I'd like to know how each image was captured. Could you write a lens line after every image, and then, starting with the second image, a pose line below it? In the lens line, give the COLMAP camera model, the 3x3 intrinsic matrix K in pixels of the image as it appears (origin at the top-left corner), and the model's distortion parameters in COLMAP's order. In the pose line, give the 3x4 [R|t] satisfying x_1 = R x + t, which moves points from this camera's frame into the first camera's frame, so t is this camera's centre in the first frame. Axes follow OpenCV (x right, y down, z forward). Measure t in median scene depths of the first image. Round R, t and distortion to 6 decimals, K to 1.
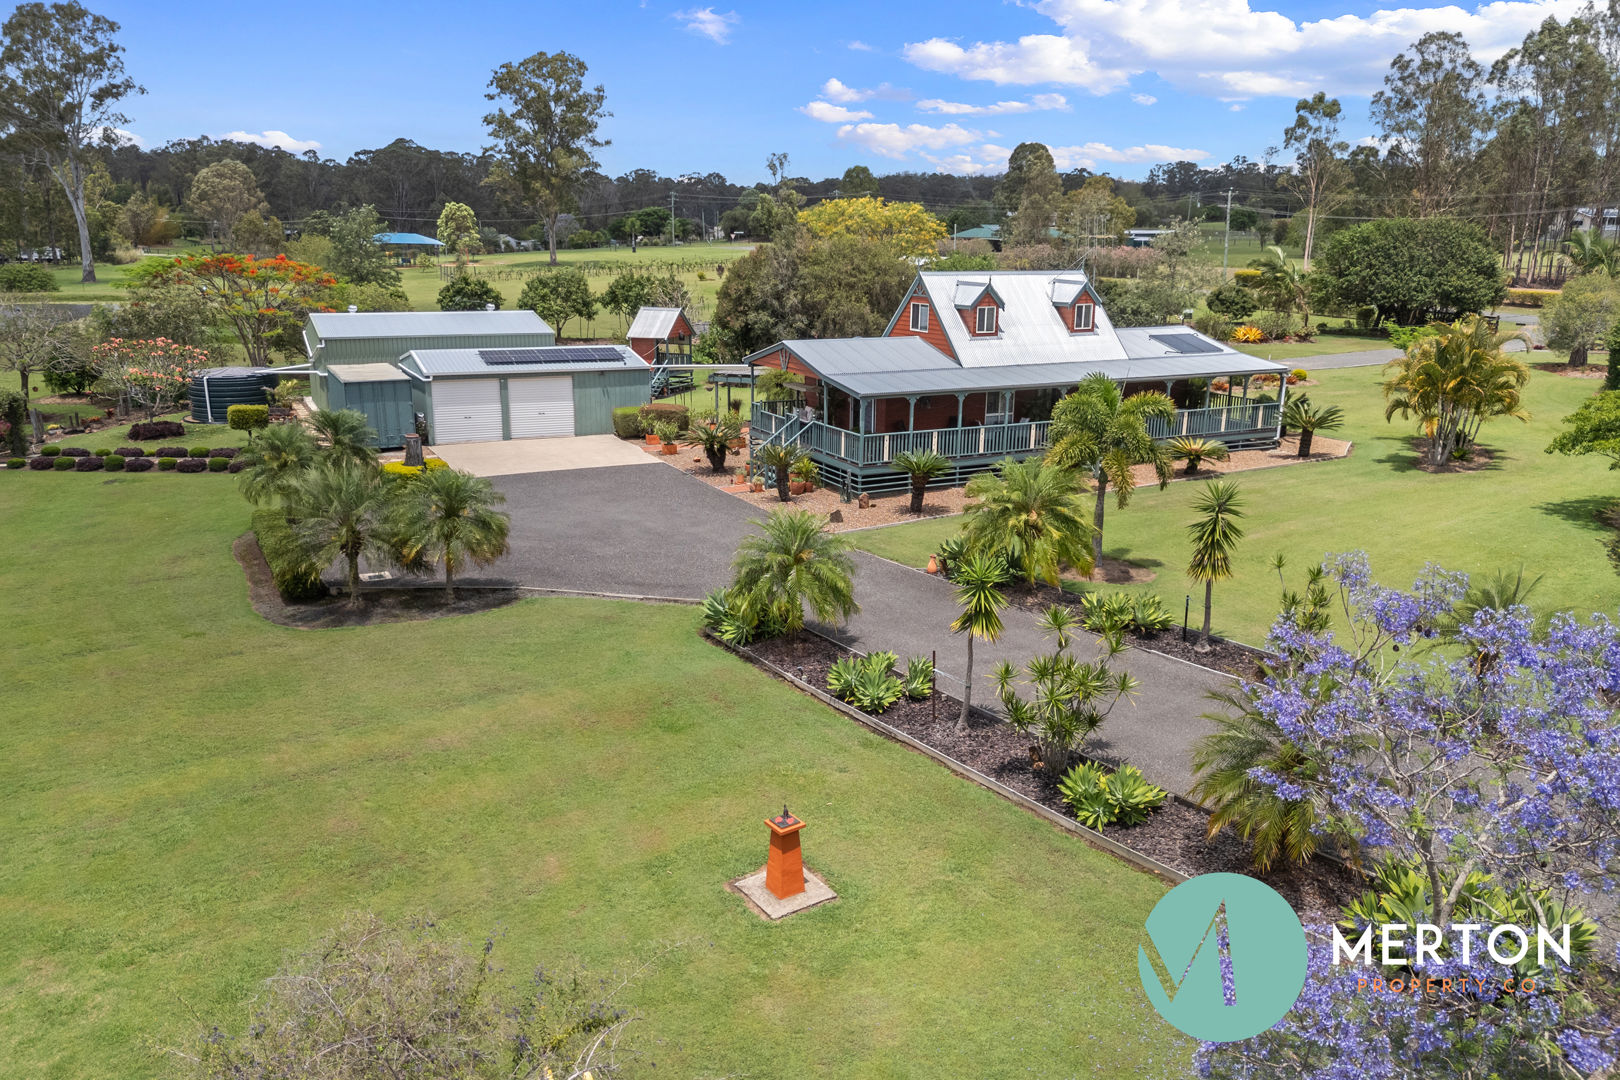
lens RADIAL K [[1181.1, 0, 835.0], [0, 1181.1, 543.8], [0, 0, 1]] dist [0.088200, -0.104833]
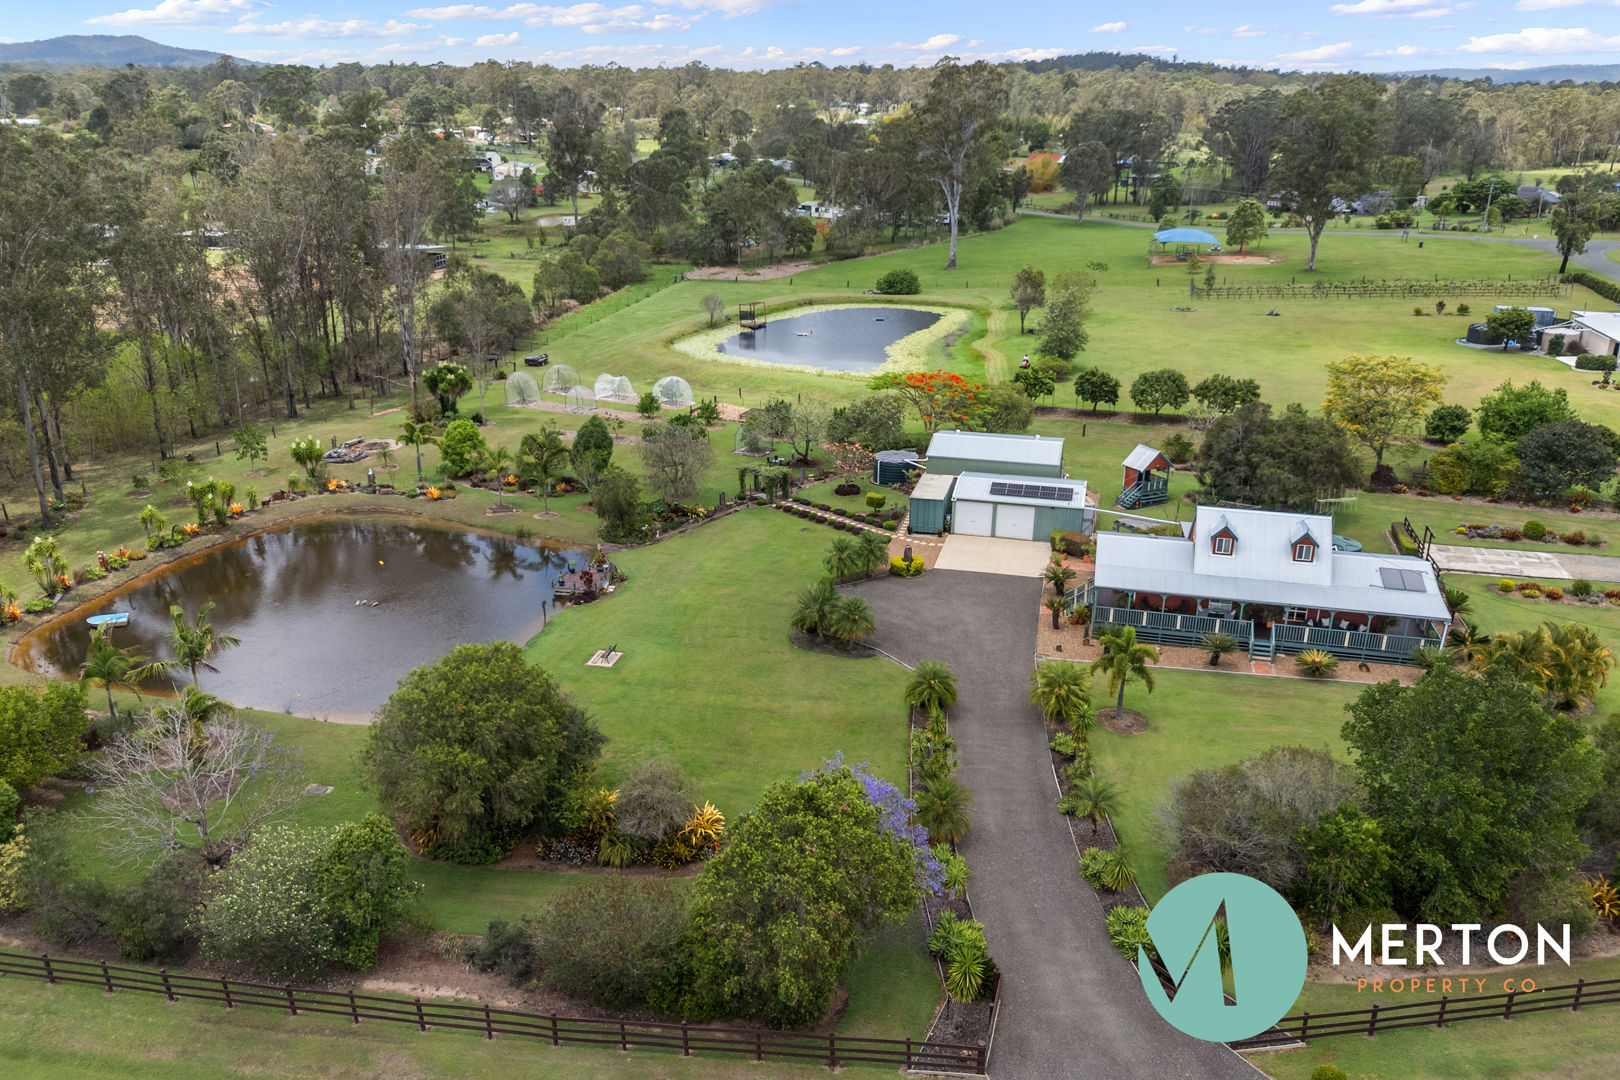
lens RADIAL K [[1215.5, 0, 810.0], [0, 1215.5, 540.0], [0, 0, 1]] dist [-0.002656, -0.003408]
pose [[0.747876, 0.216825, -0.627430, 0.615266], [-0.163589, 0.976203, 0.142360, -0.281274], [0.643366, -0.003827, 0.765549, -0.514668]]
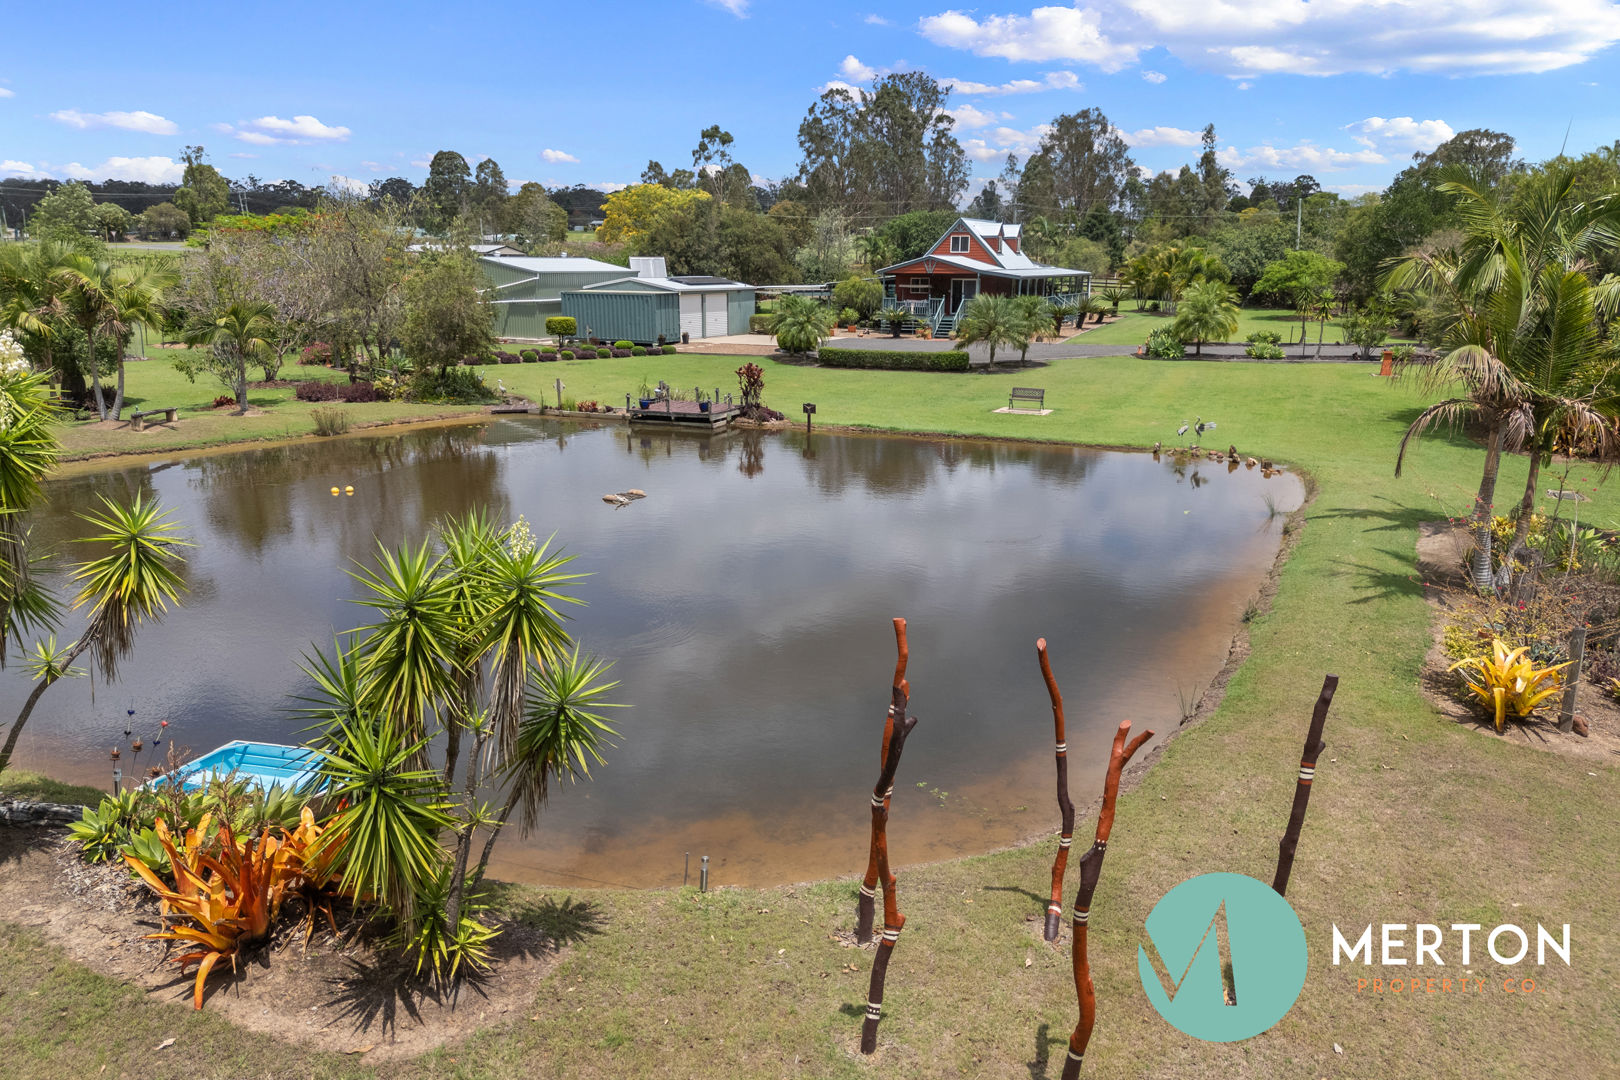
lens RADIAL K [[1215.5, 0, 810.0], [0, 1215.5, 540.0], [0, 0, 1]] dist [-0.002656, -0.003408]
pose [[0.799336, -0.144632, 0.583218, -1.020164], [0.159845, 0.986809, 0.025640, 0.130283], [-0.579233, 0.072729, 0.811911, -0.233093]]
